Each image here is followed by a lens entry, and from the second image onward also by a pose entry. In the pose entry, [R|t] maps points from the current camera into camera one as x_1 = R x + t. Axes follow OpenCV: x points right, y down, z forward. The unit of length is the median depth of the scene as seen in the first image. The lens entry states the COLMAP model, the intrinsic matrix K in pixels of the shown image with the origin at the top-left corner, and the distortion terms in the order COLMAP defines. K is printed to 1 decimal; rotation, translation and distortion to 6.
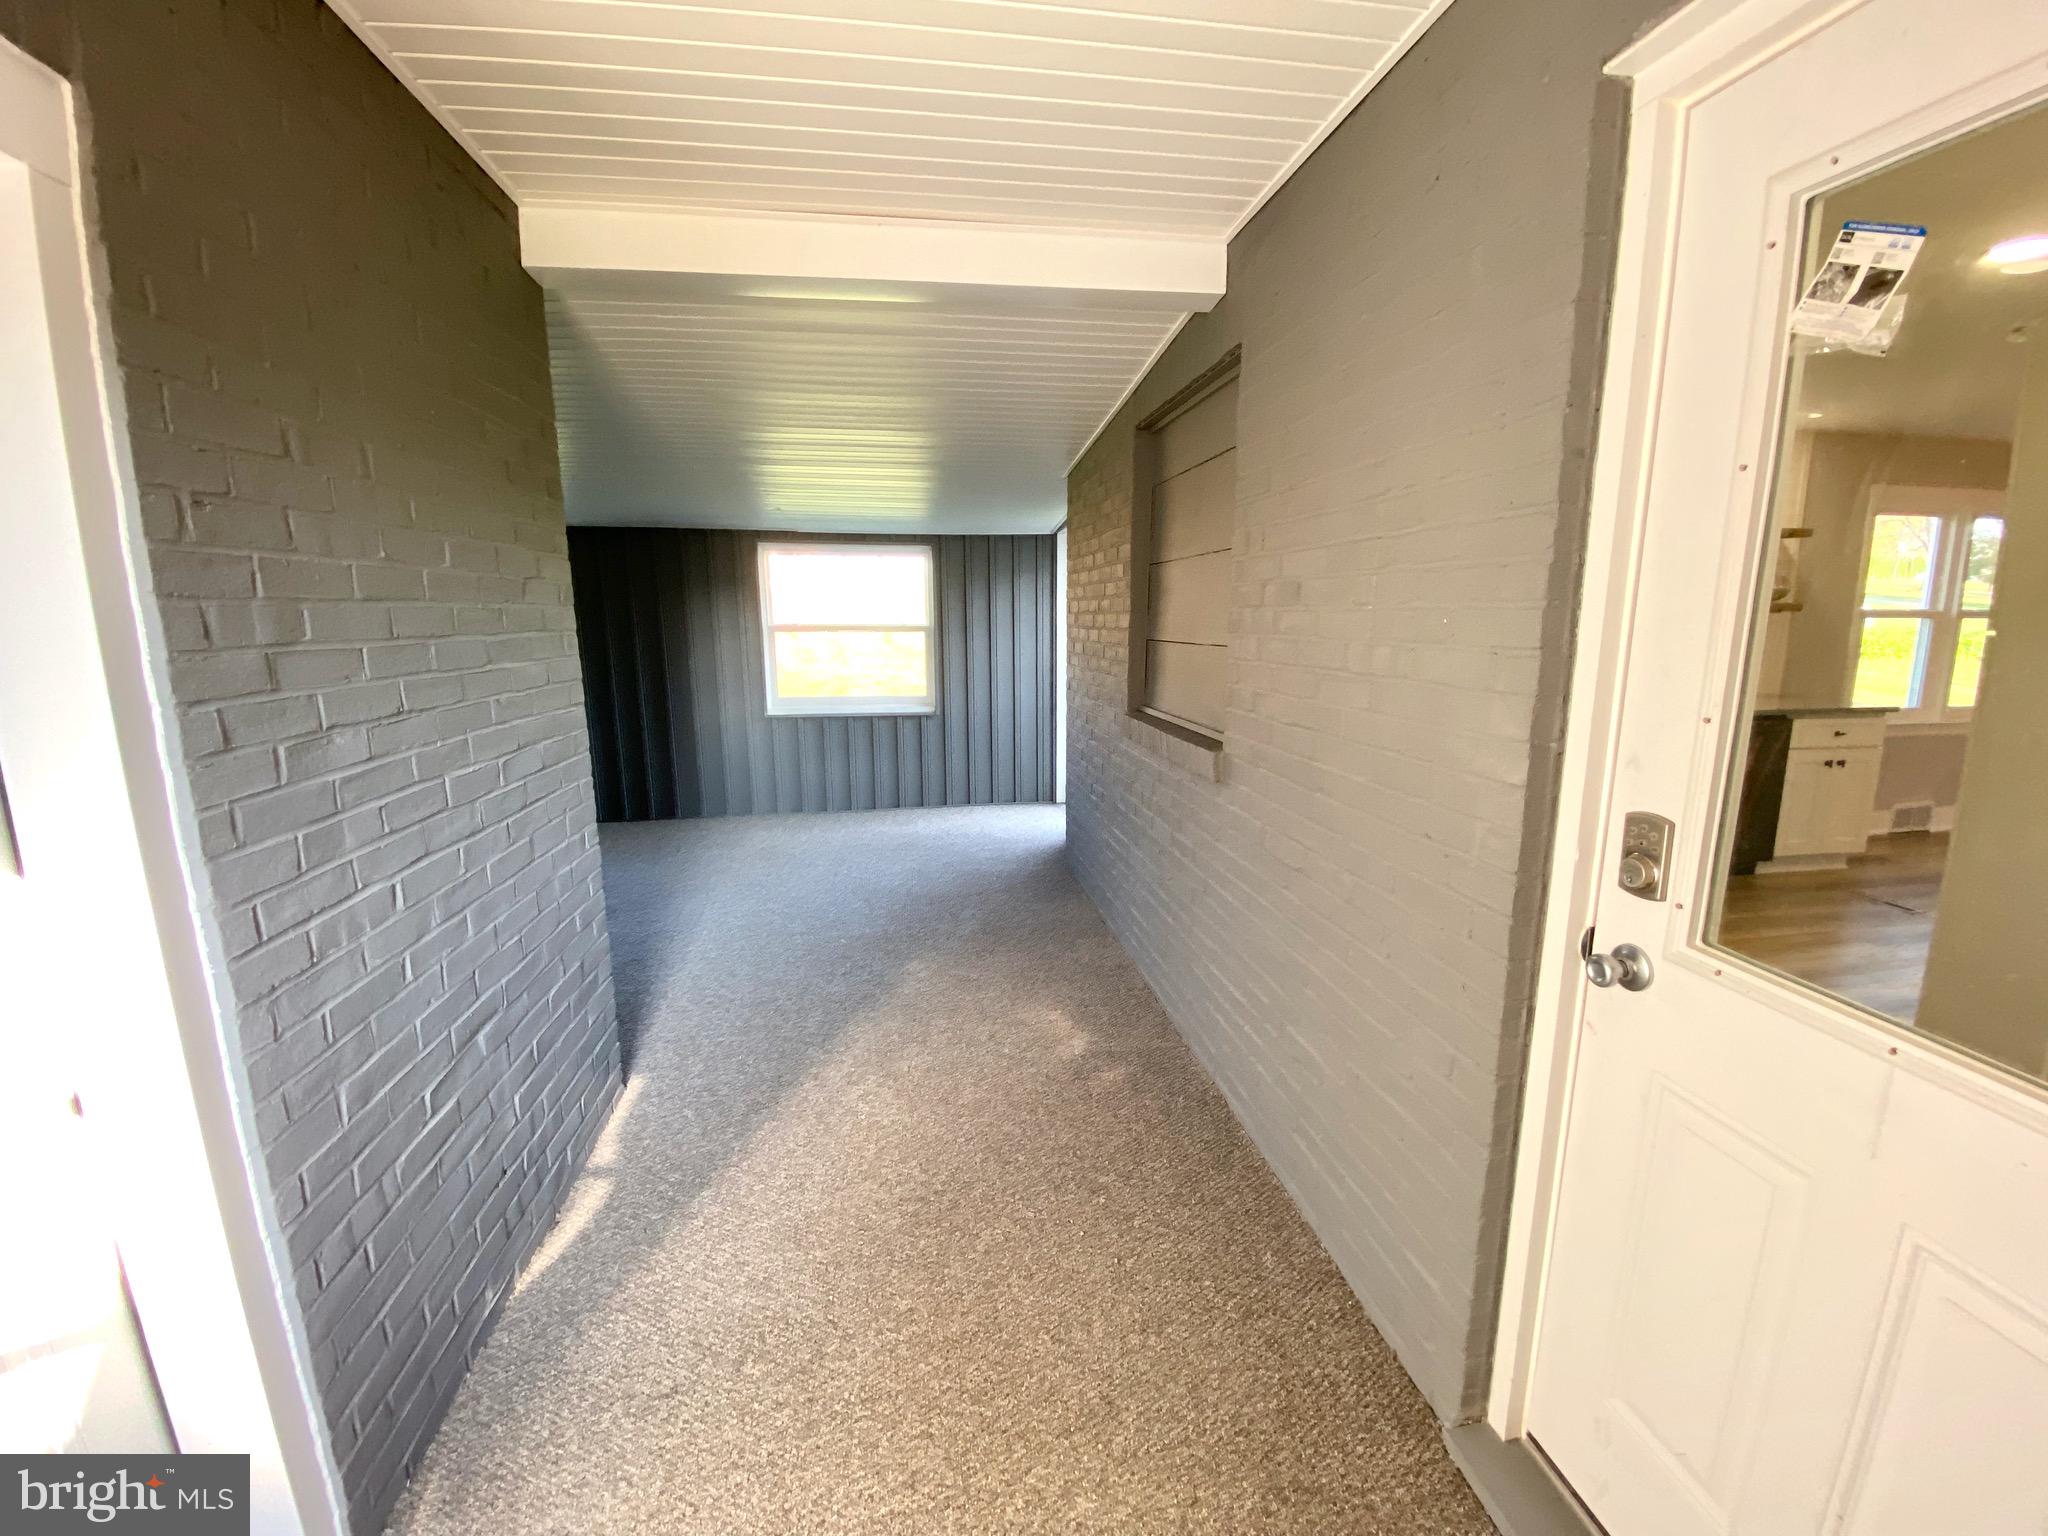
lens RADIAL K [[836.9, 0, 1010.6], [0, 836.9, 763.5], [0, 0, 1]] dist [0.028020, -0.024146]
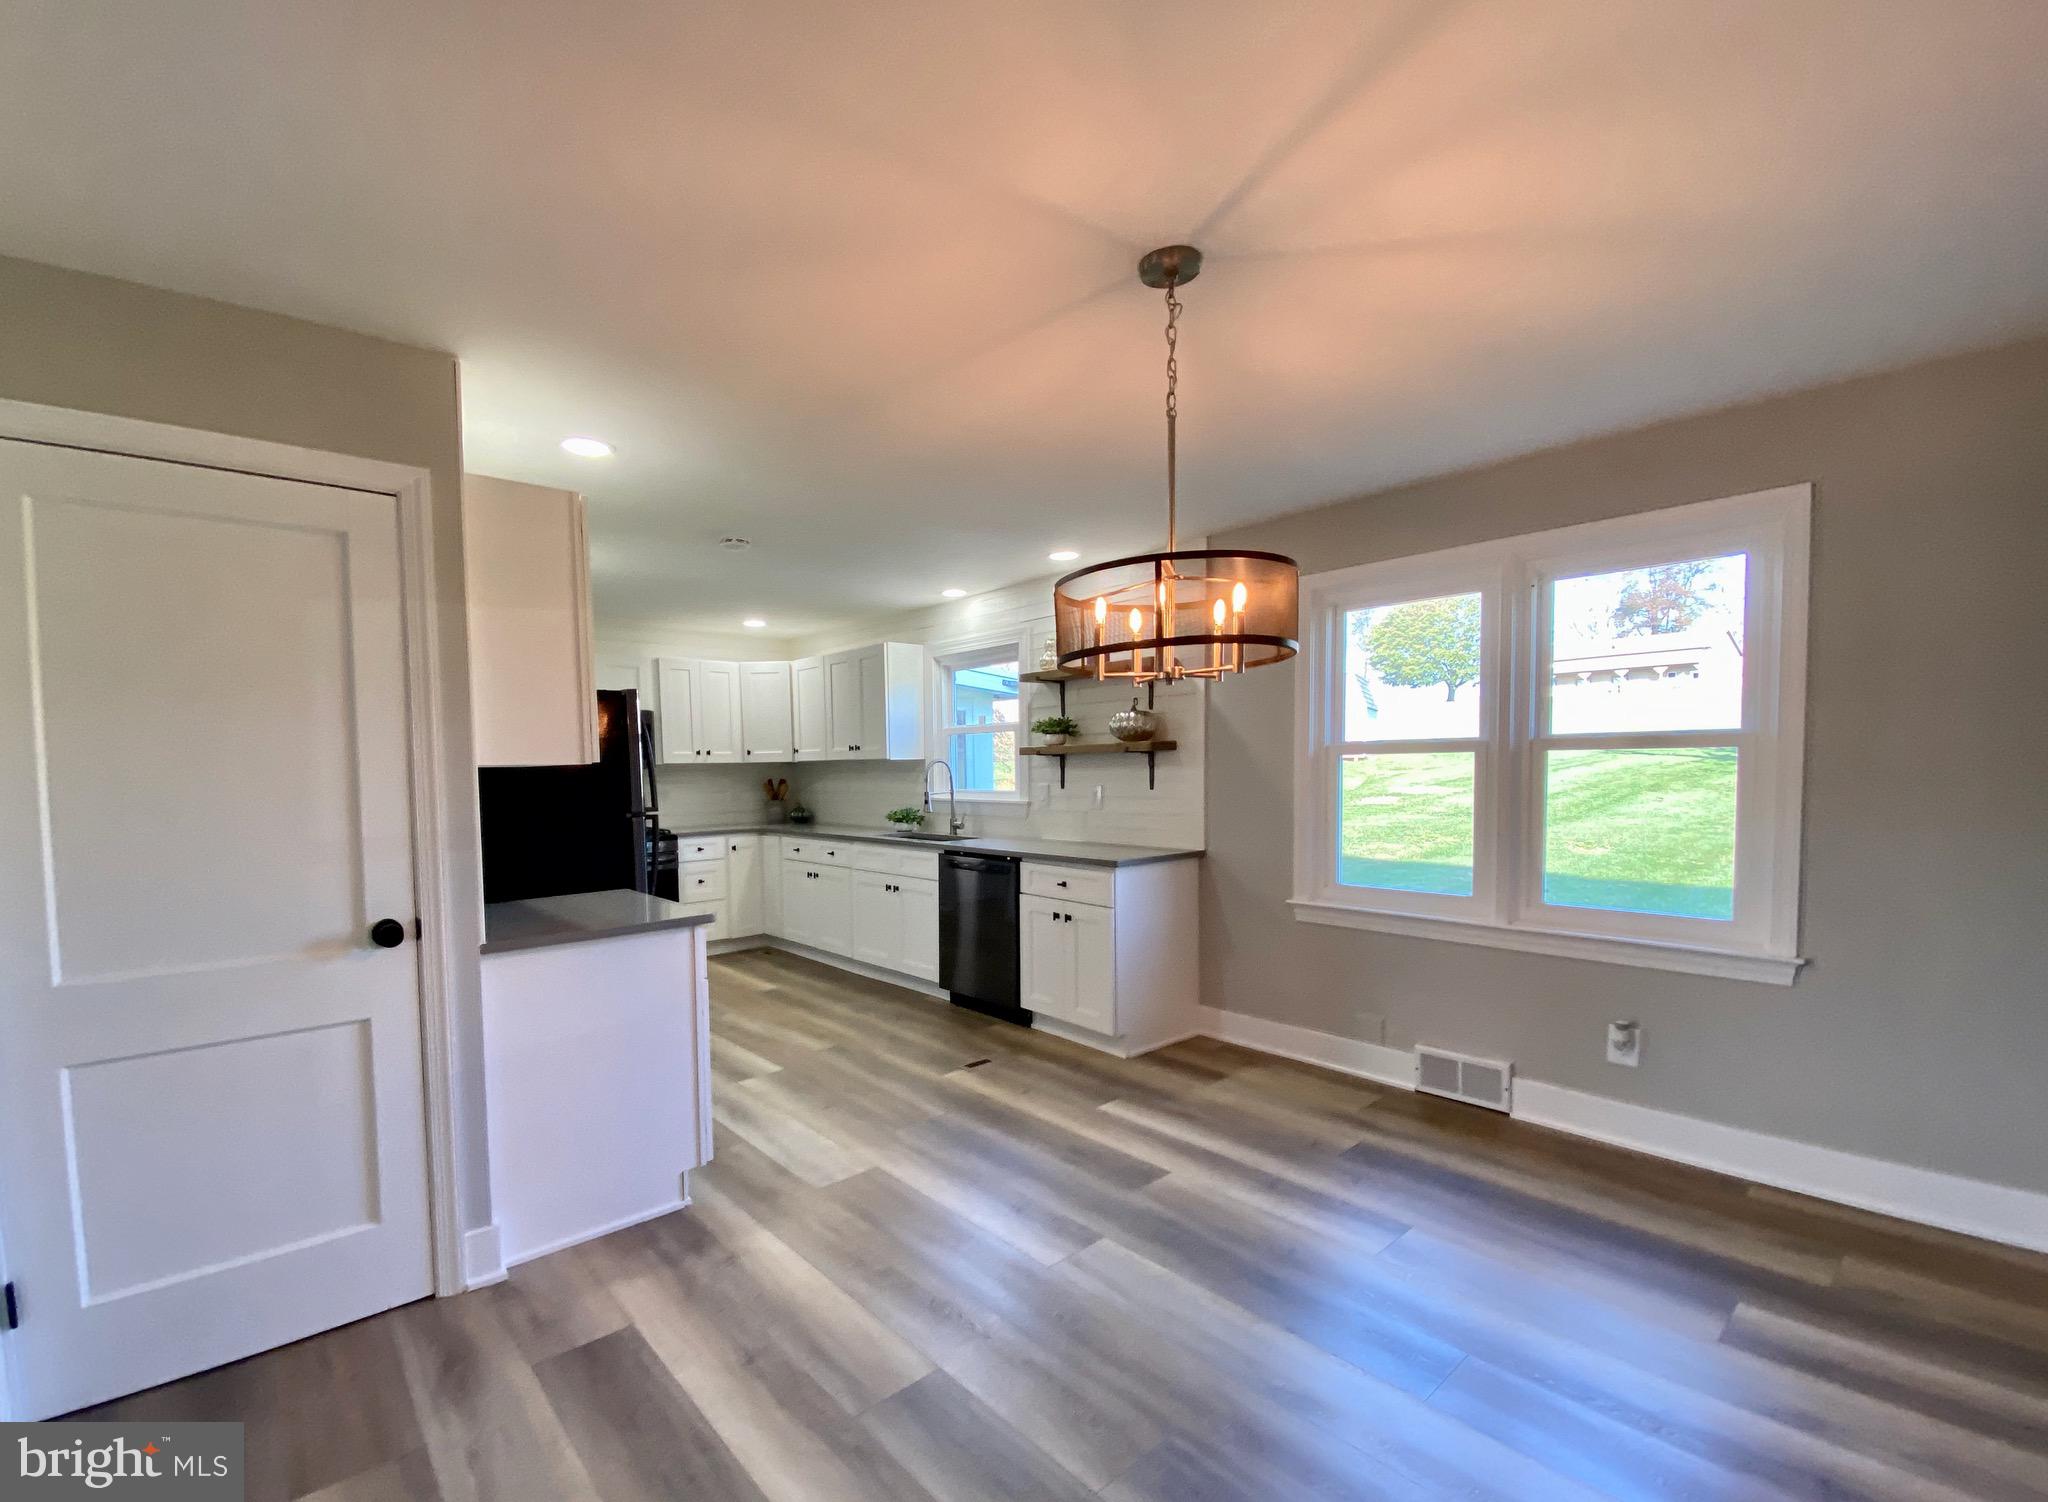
lens RADIAL K [[870.6, 0, 941.4], [0, 870.6, 804.3], [0, 0, 1]] dist [0.000110, -0.000429]
pose [[0.512382, 0.034730, -0.858055, 1.483888], [-0.144310, 0.988455, -0.046165, -0.050016], [0.846546, 0.147480, 0.511478, 0.346074]]
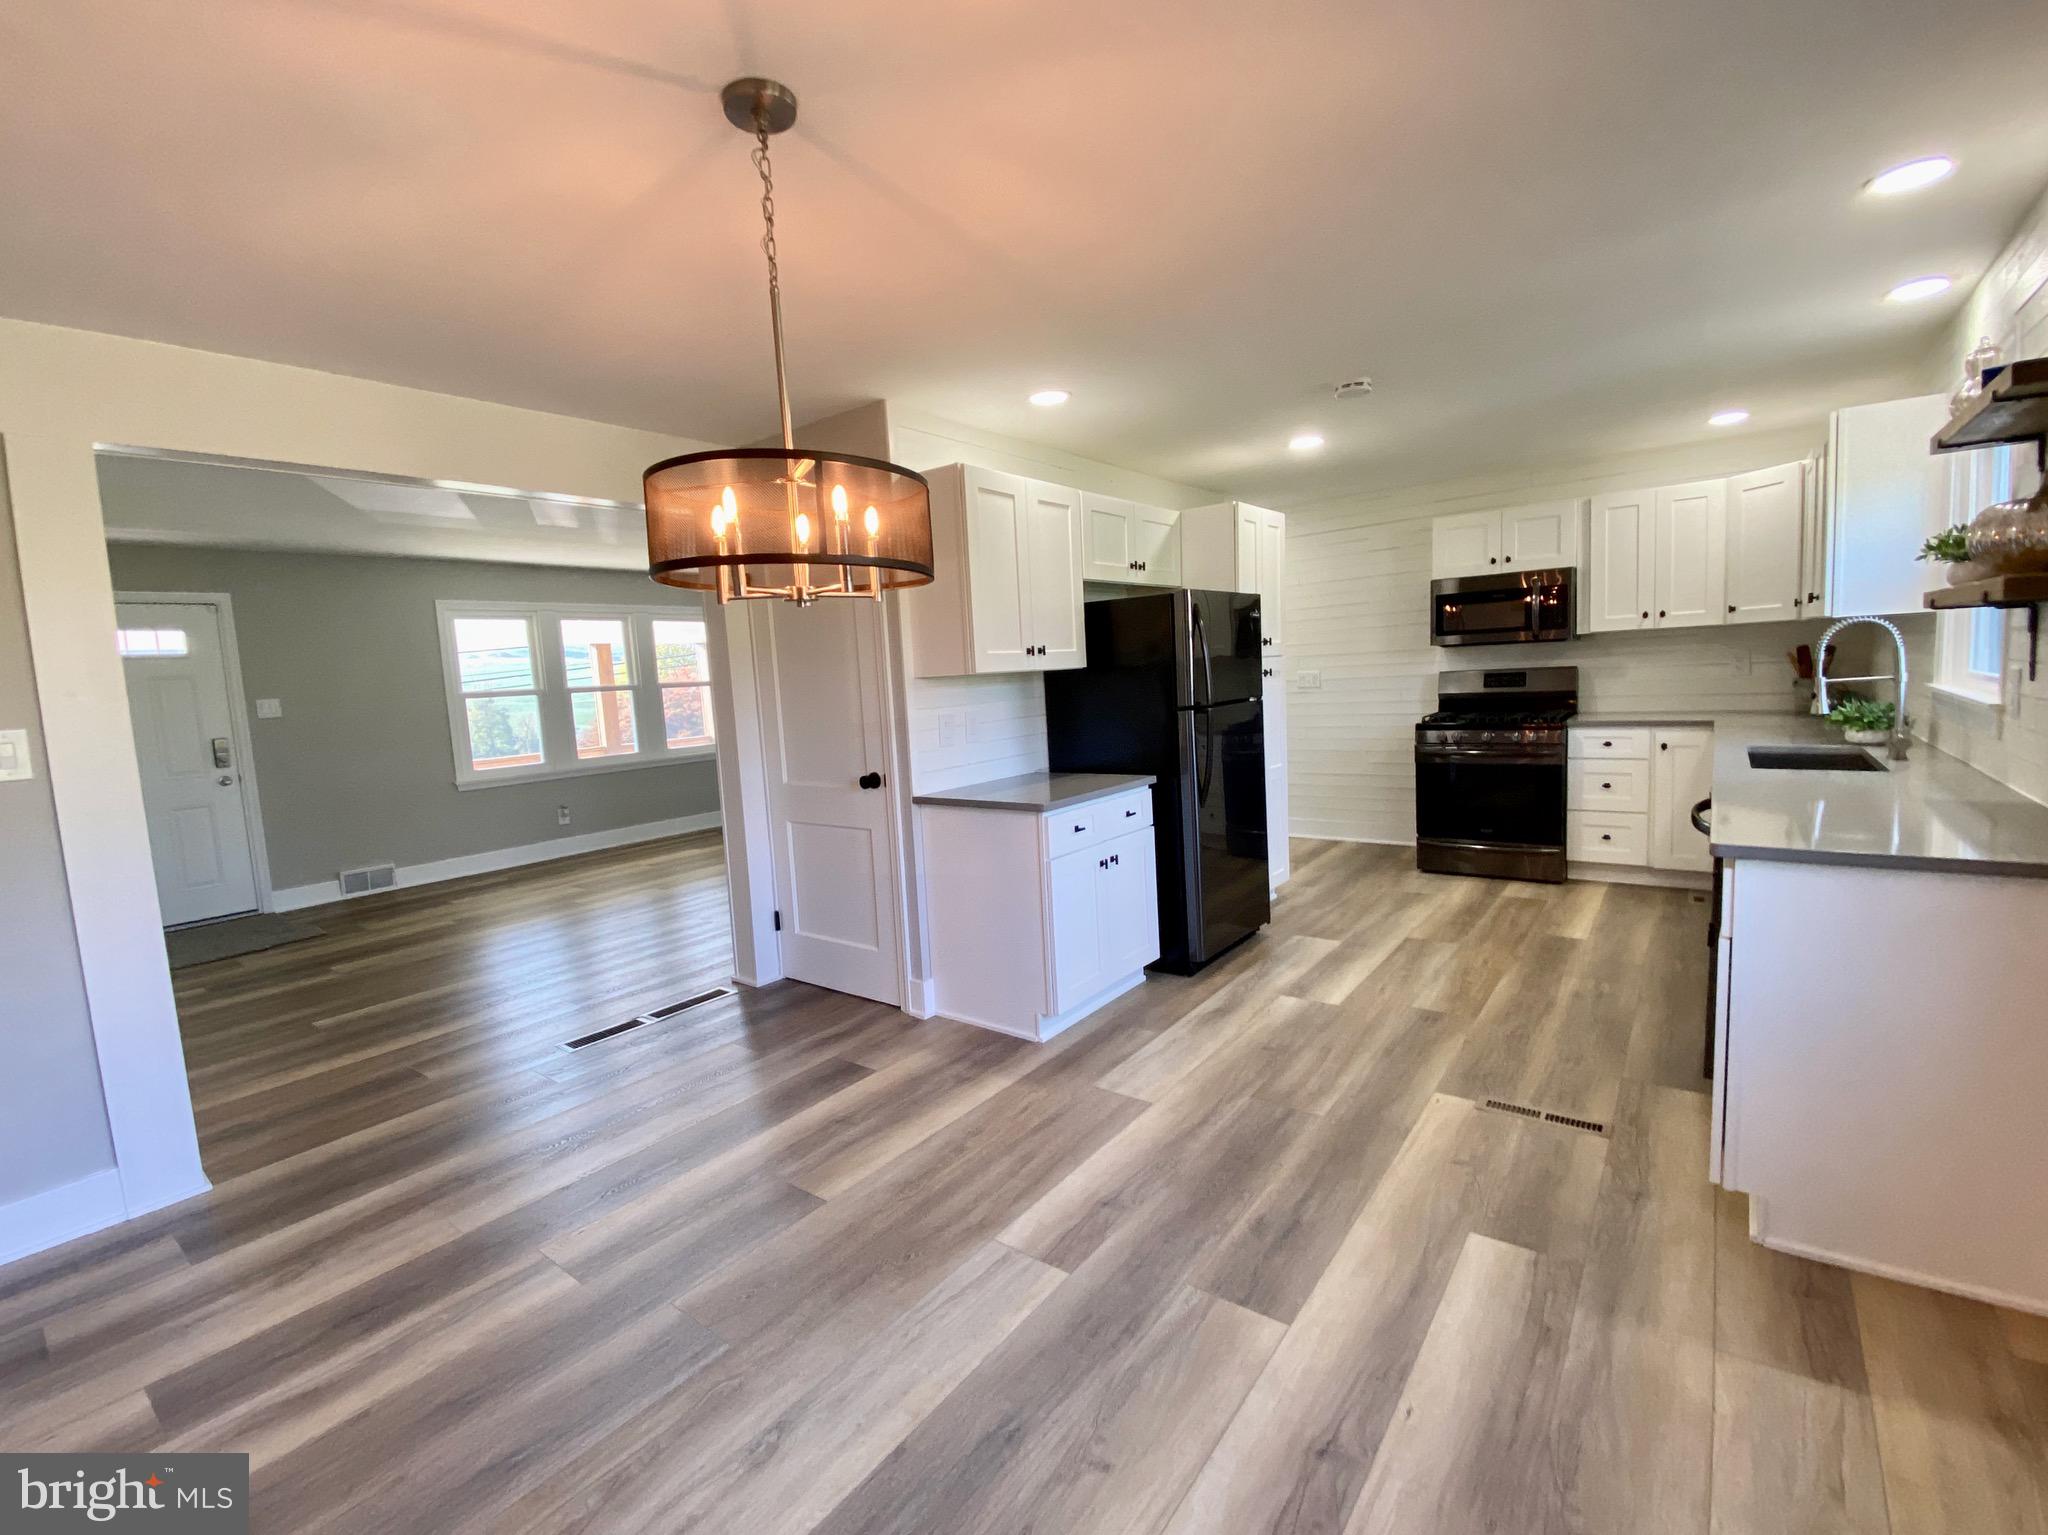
lens RADIAL K [[878.8, 0, 1011.1], [0, 878.8, 762.7], [0, 0, 1]] dist [0.028461, -0.029722]
pose [[-0.719994, 0.119366, -0.683638, 1.385859], [-0.067612, 0.968345, 0.240284, -0.159985], [0.690679, 0.219225, -0.689132, 0.903492]]
